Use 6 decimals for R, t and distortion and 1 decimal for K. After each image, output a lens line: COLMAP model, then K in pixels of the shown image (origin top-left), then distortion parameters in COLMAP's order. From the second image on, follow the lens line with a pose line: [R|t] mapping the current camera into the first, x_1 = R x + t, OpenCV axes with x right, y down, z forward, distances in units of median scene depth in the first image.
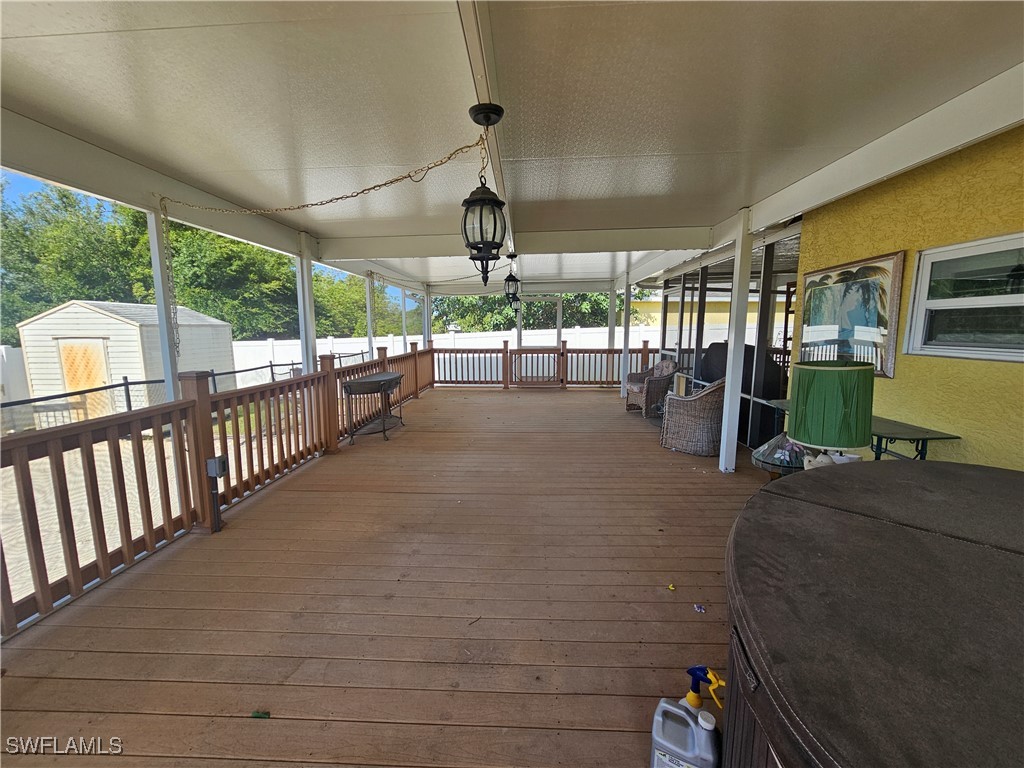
lens RADIAL K [[420.4, 0, 510.1], [0, 420.4, 381.2], [0, 0, 1]] dist [0.003022, 0.000959]
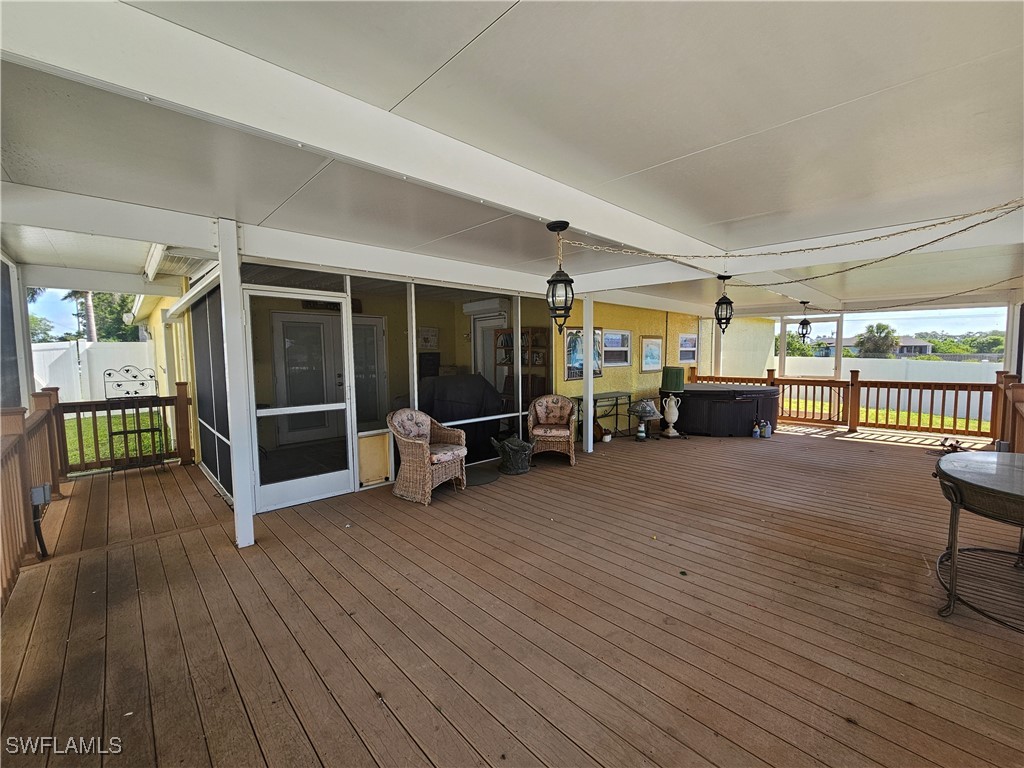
lens RADIAL K [[420.4, 0, 516.1], [0, 420.4, 383.1], [0, 0, 1]] dist [0.003022, 0.000959]
pose [[-0.716855, -0.042918, 0.695900, -0.385154], [0.104967, 0.980084, 0.168573, -0.350003], [-0.689275, 0.193889, -0.698074, 2.449523]]
